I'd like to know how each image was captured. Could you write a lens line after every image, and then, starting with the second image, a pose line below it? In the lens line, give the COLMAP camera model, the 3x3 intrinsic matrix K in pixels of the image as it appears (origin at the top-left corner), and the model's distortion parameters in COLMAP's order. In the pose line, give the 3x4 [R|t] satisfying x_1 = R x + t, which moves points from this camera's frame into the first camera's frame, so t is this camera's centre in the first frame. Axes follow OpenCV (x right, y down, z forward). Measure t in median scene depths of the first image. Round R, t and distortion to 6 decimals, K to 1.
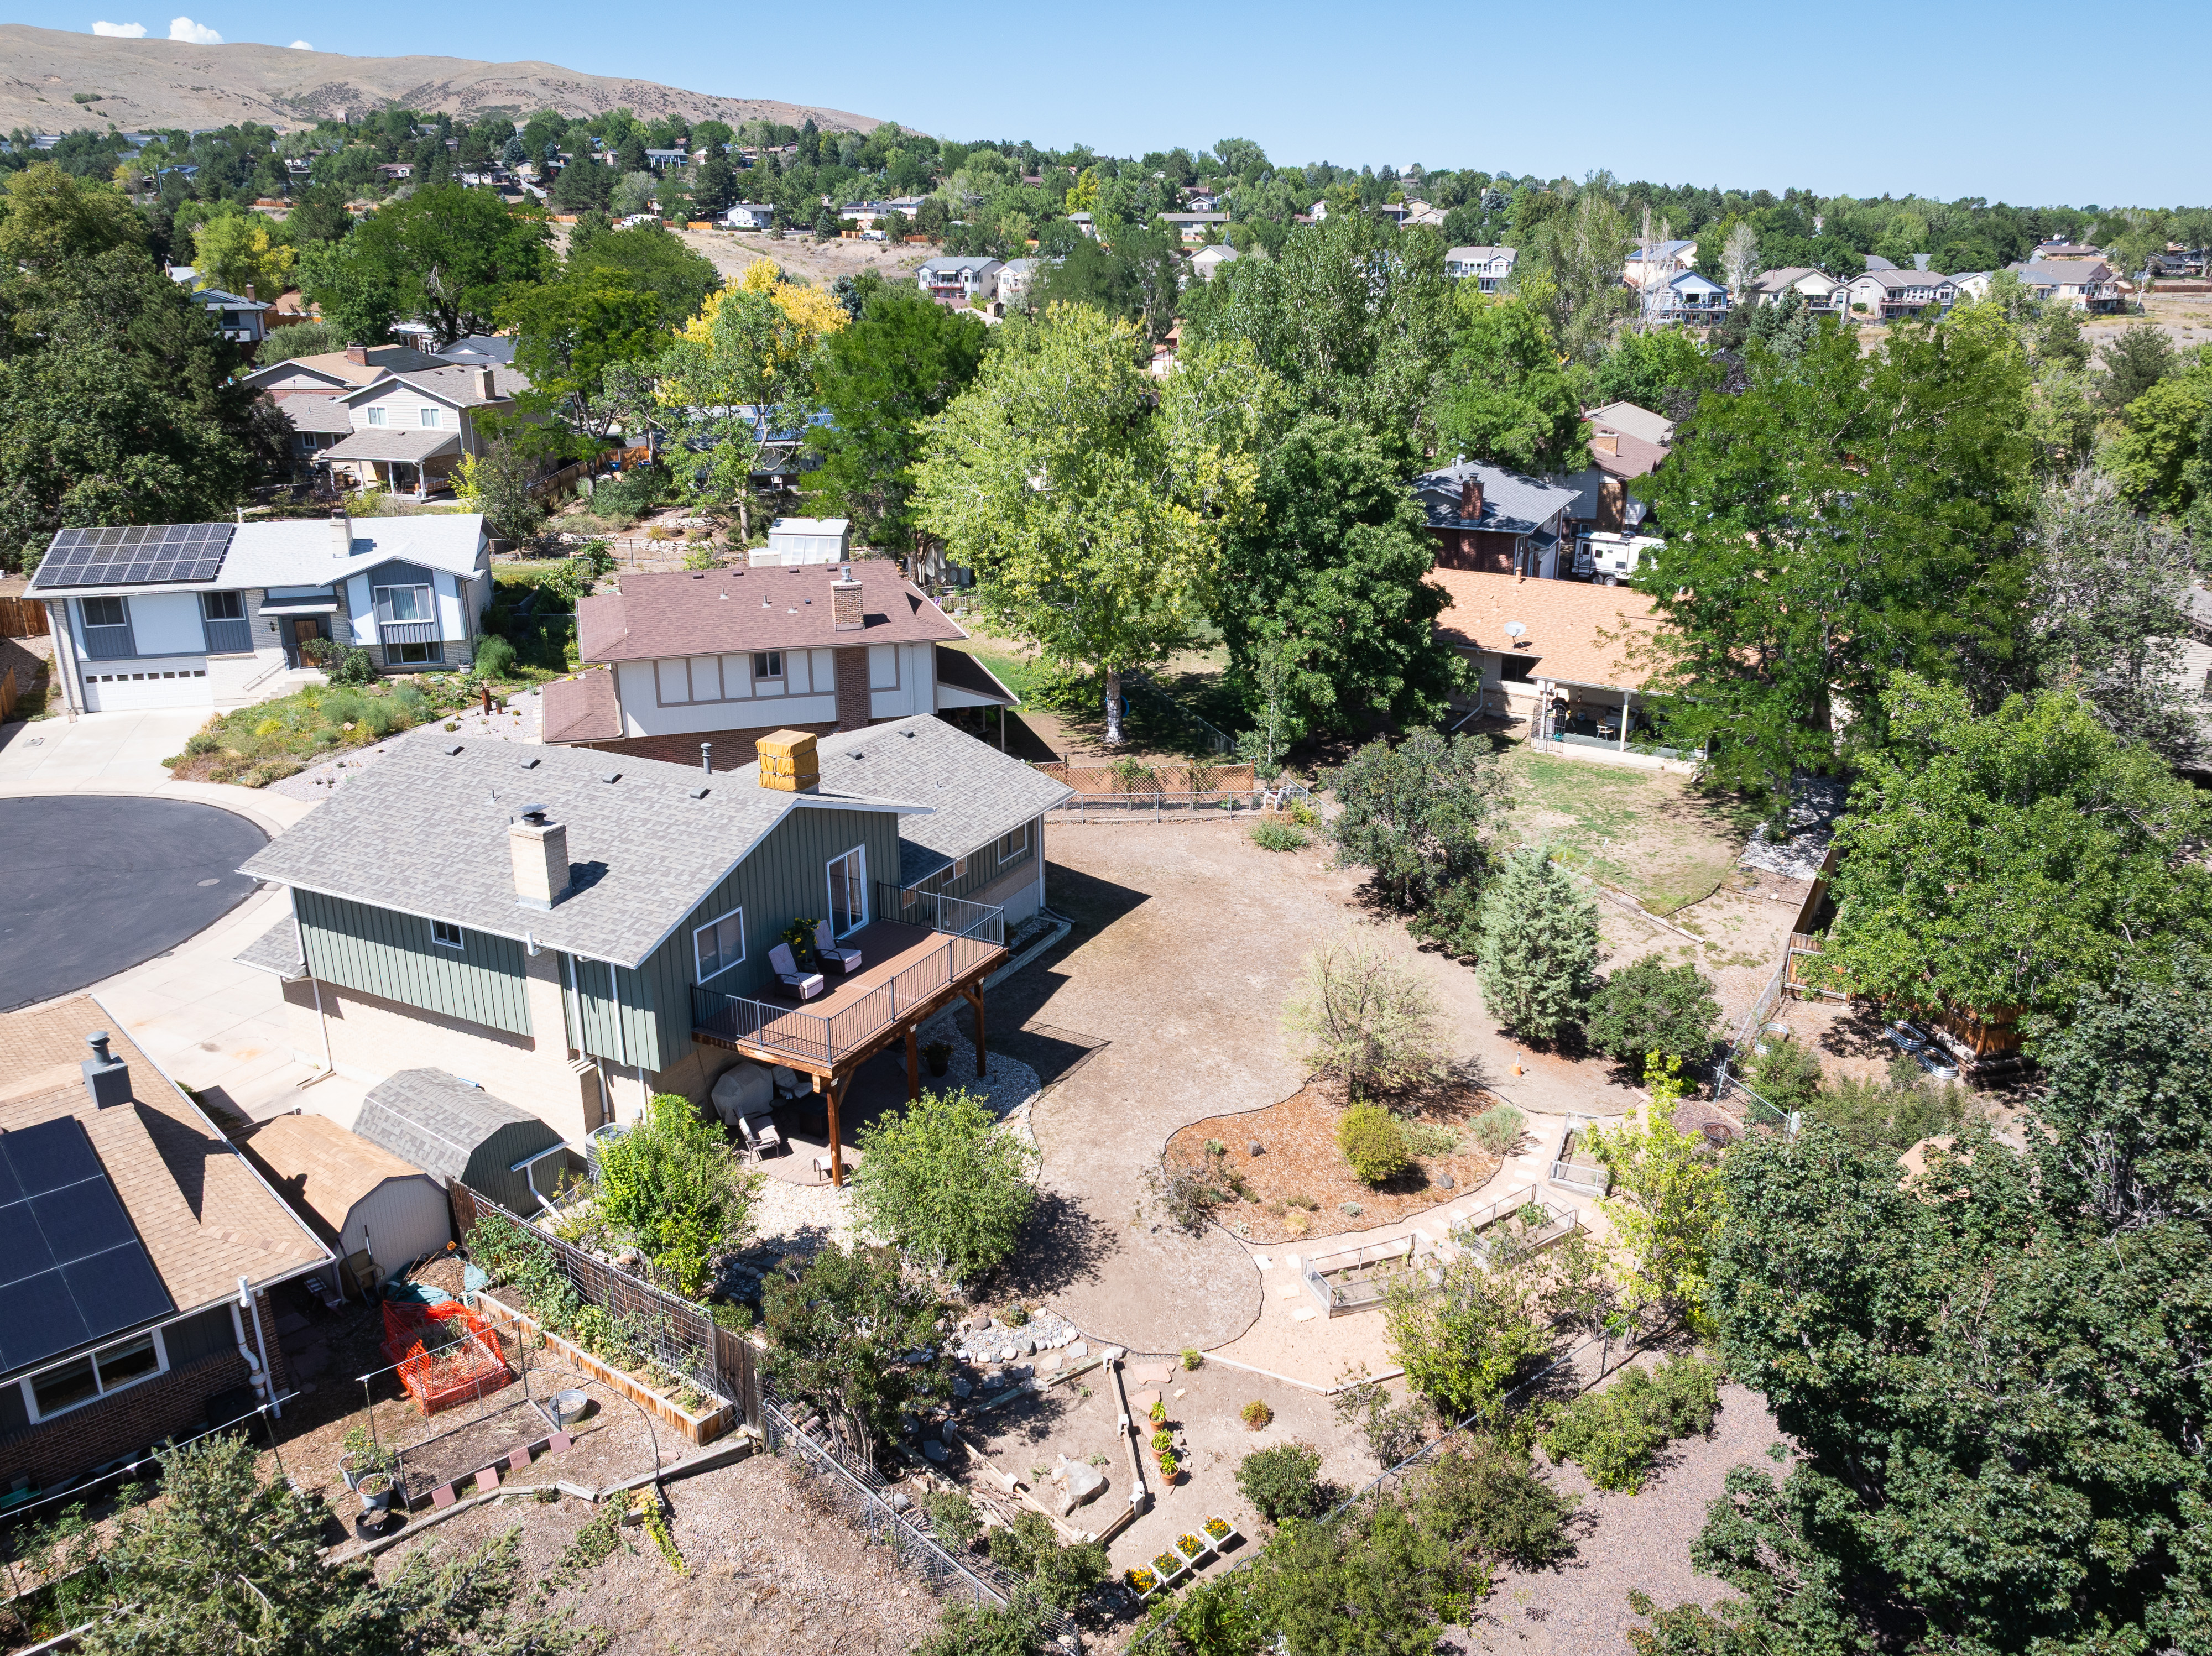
lens RADIAL K [[1740.1, 0, 1015.5], [0, 1740.1, 826.2], [0, 0, 1]] dist [-0.056831, -0.001930]
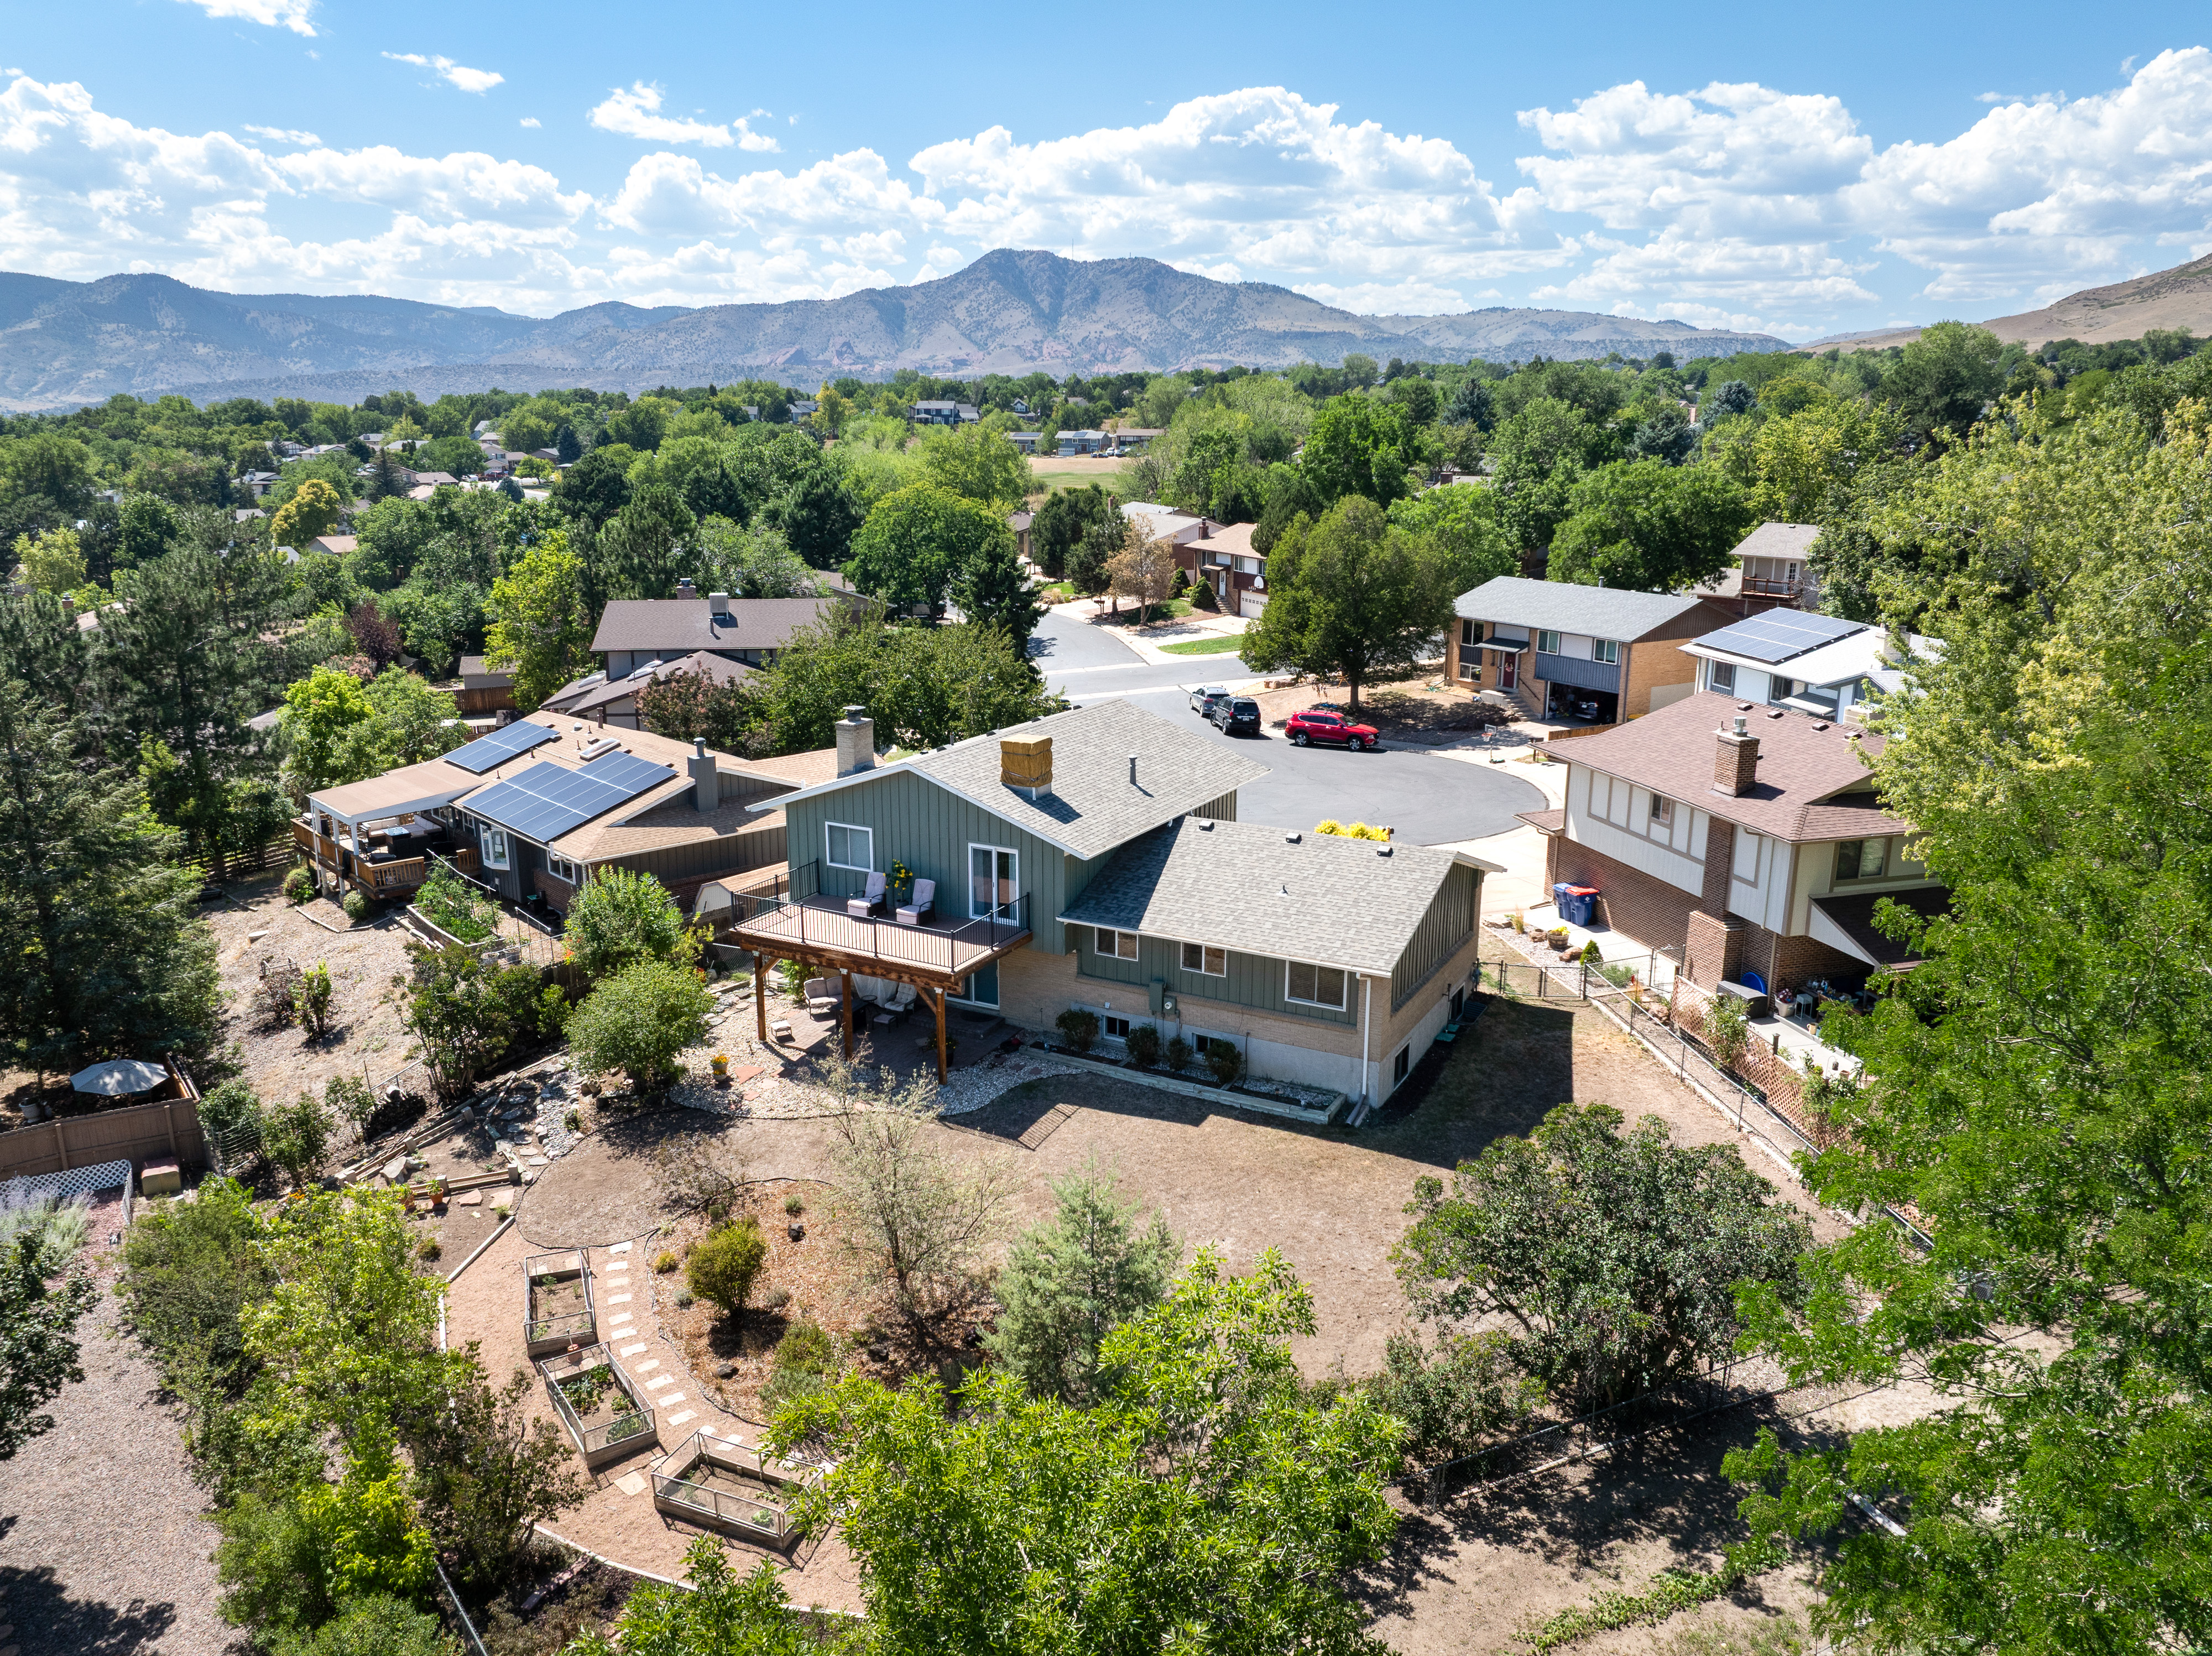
lens RADIAL K [[1510.9, 0, 1106.0], [0, 1510.9, 828.0], [0, 0, 1]] dist [-0.018771, -0.032050]
pose [[0.046394, 0.265782, -0.962916, 0.475763], [-0.328910, 0.914266, 0.236507, -0.141498], [0.943221, 0.305740, 0.129834, 0.539003]]
